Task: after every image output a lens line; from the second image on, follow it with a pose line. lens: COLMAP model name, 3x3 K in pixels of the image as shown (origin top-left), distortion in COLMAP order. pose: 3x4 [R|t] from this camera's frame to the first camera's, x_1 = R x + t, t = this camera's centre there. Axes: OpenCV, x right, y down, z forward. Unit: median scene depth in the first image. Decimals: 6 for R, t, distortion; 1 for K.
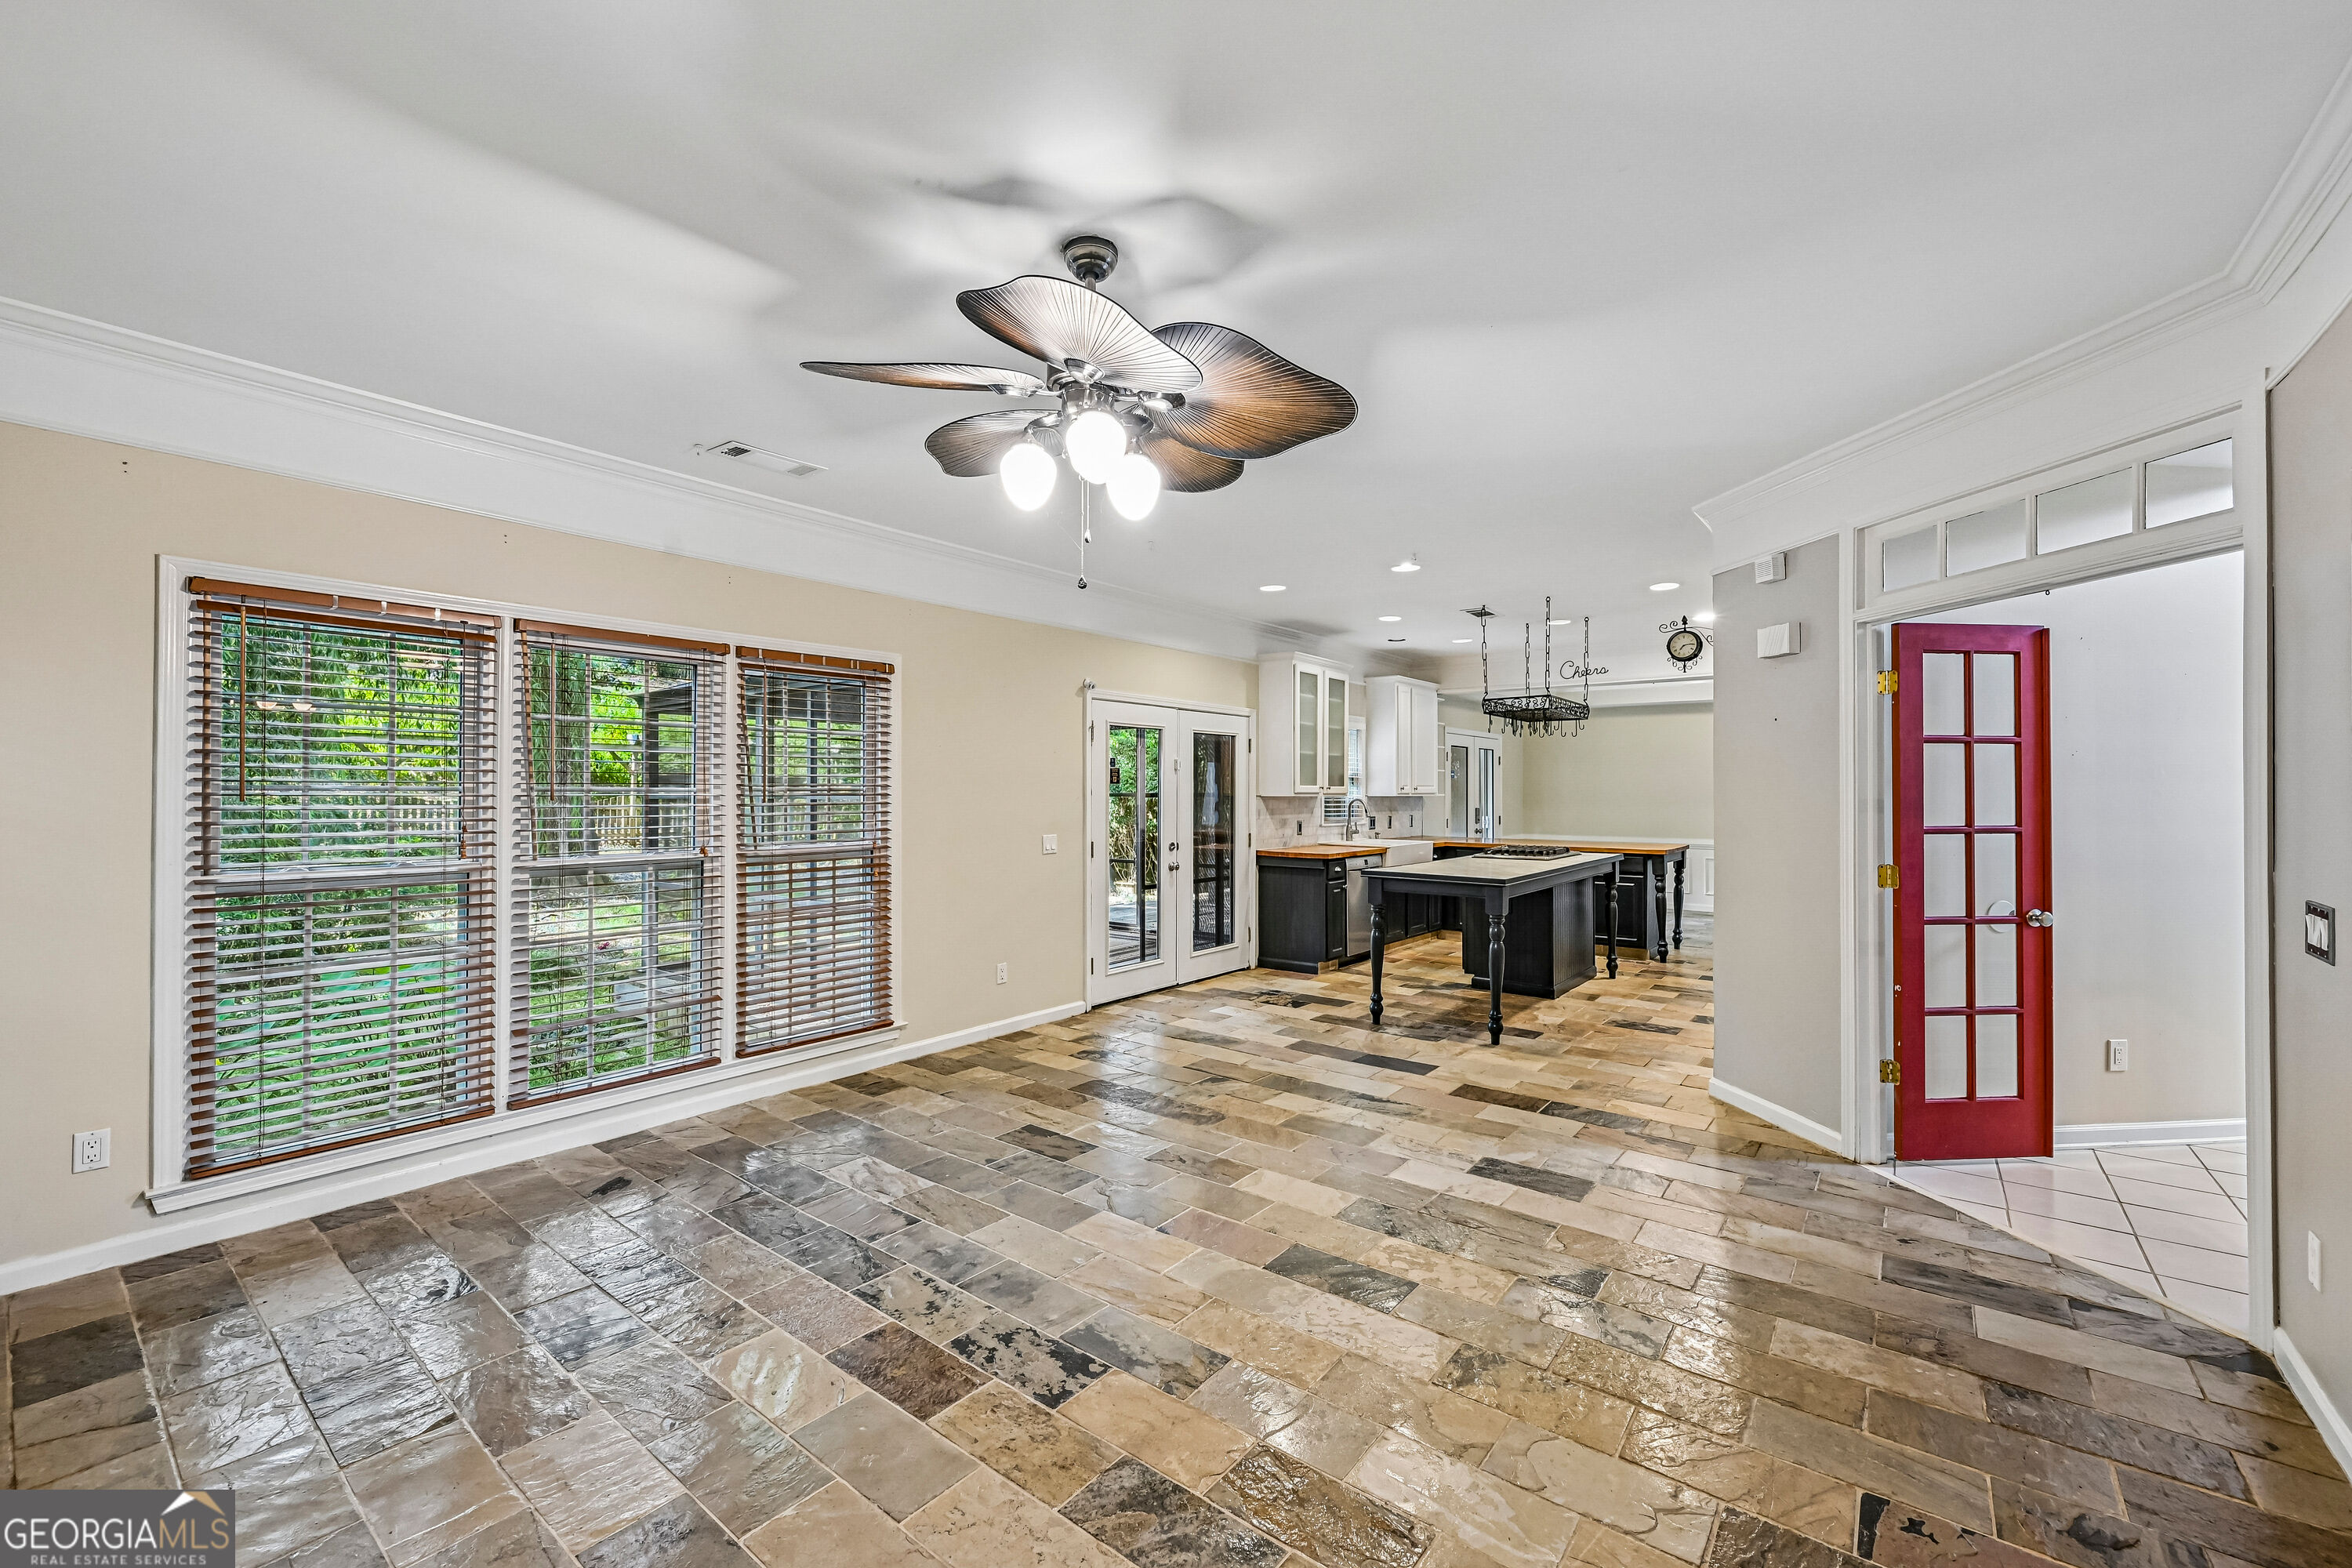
lens RADIAL K [[945.0, 0, 1183.8], [0, 945.0, 782.8], [0, 0, 1]] dist [-0.002487, 0.000470]
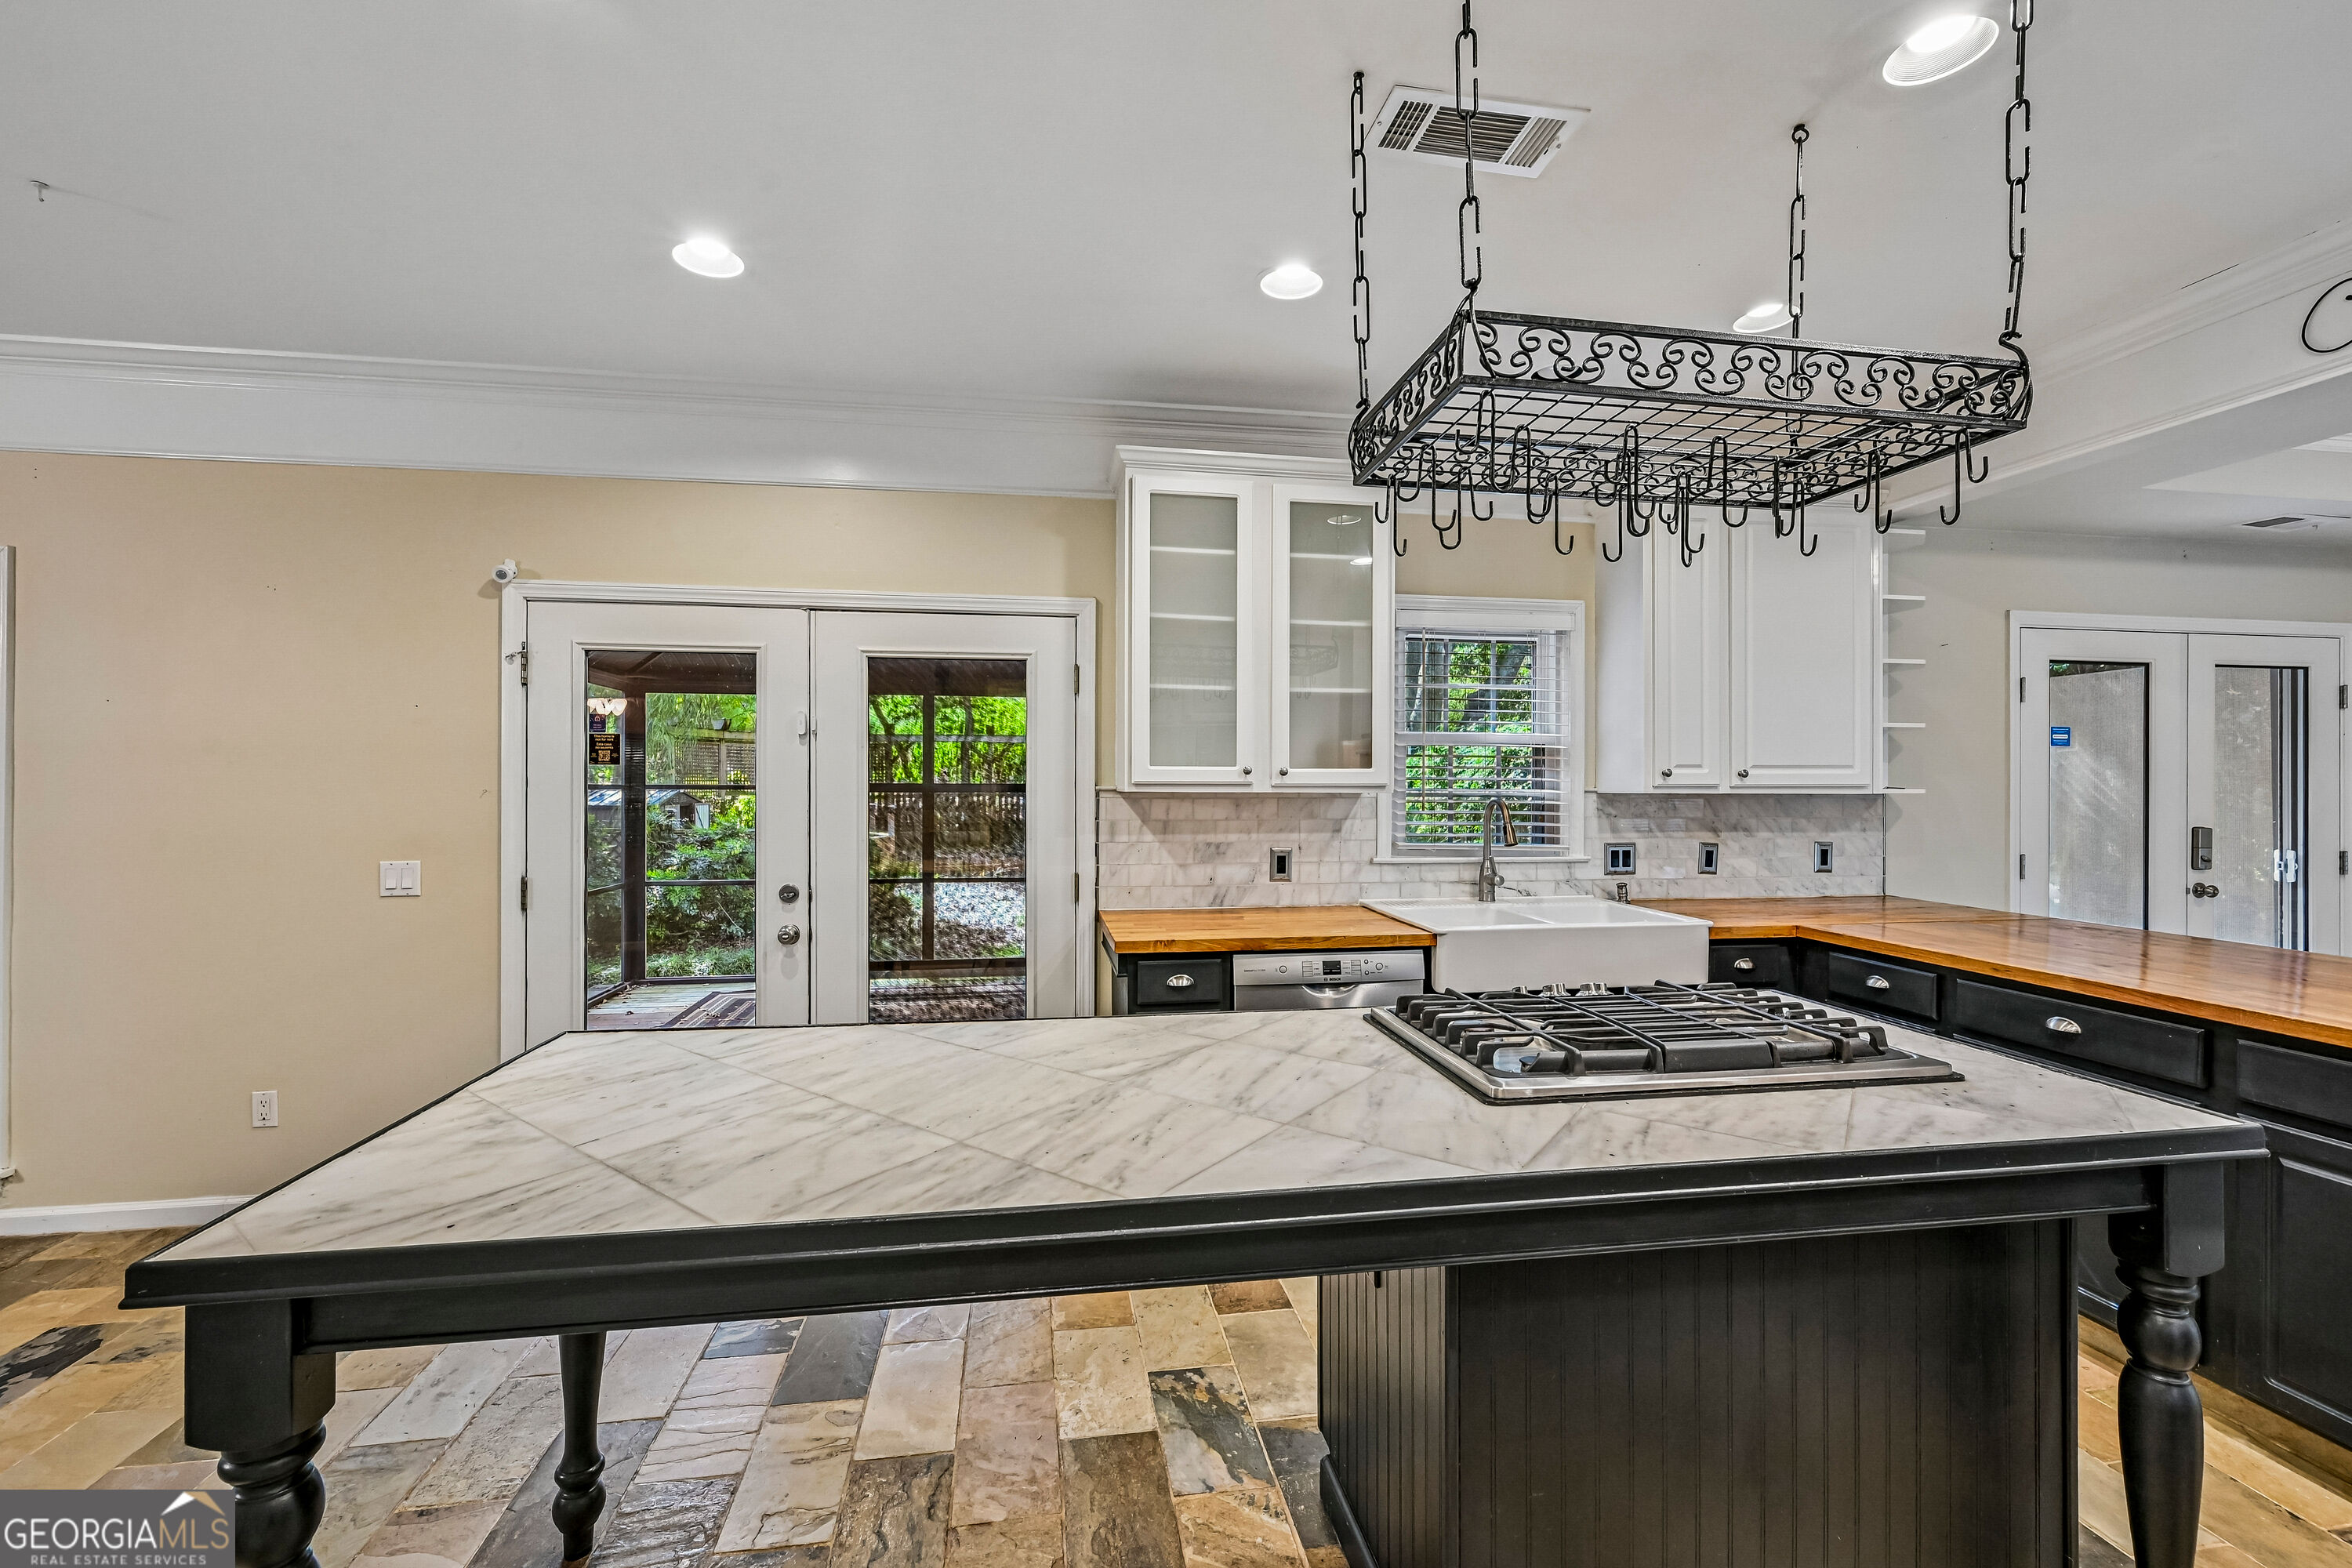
lens RADIAL K [[972.0, 0, 1174.6], [0, 972.0, 782.4], [0, 0, 1]] dist [0.001130, 0.000185]
pose [[0.729050, -0.000796, -0.684460, 0.418586], [0.005117, 0.999978, 0.004287, 0.008234], [0.684441, -0.006627, 0.729038, 0.683673]]
